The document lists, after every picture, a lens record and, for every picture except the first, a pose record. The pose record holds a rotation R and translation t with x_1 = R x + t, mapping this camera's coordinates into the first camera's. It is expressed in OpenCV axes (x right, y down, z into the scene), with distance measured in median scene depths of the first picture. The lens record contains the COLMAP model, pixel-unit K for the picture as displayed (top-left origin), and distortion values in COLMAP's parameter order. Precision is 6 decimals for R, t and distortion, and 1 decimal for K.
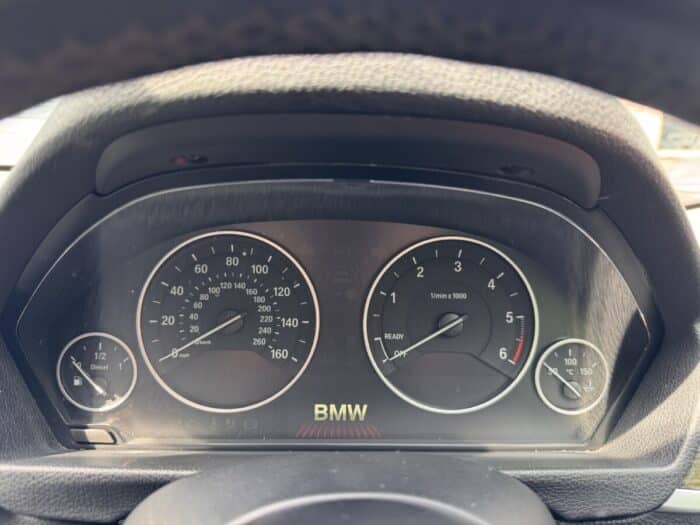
lens RADIAL K [[496.0, 0, 348.4], [0, 496.0, 272.8], [0, 0, 1]] dist [0.121543, -0.174599]
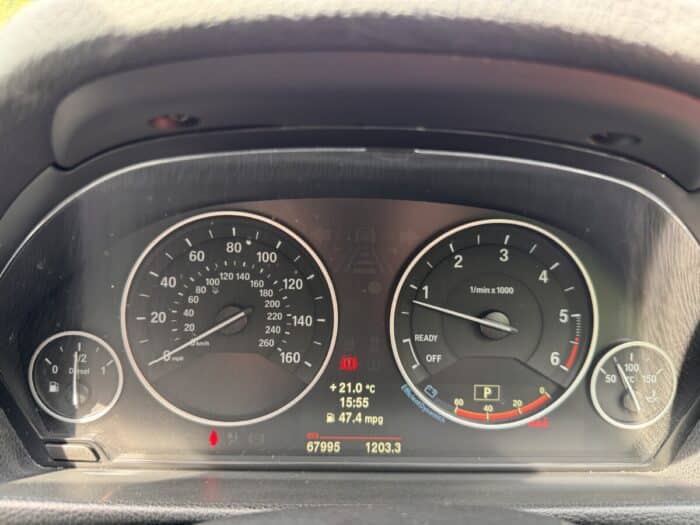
lens RADIAL K [[491.9, 0, 348.1], [0, 491.9, 266.0], [0, 0, 1]] dist [0.070392, -0.094892]
pose [[0.999964, 0.007827, -0.003418, -0.038780], [-0.007649, 0.998752, 0.049346, -0.034137], [0.003800, -0.049318, 0.998776, 0.175181]]
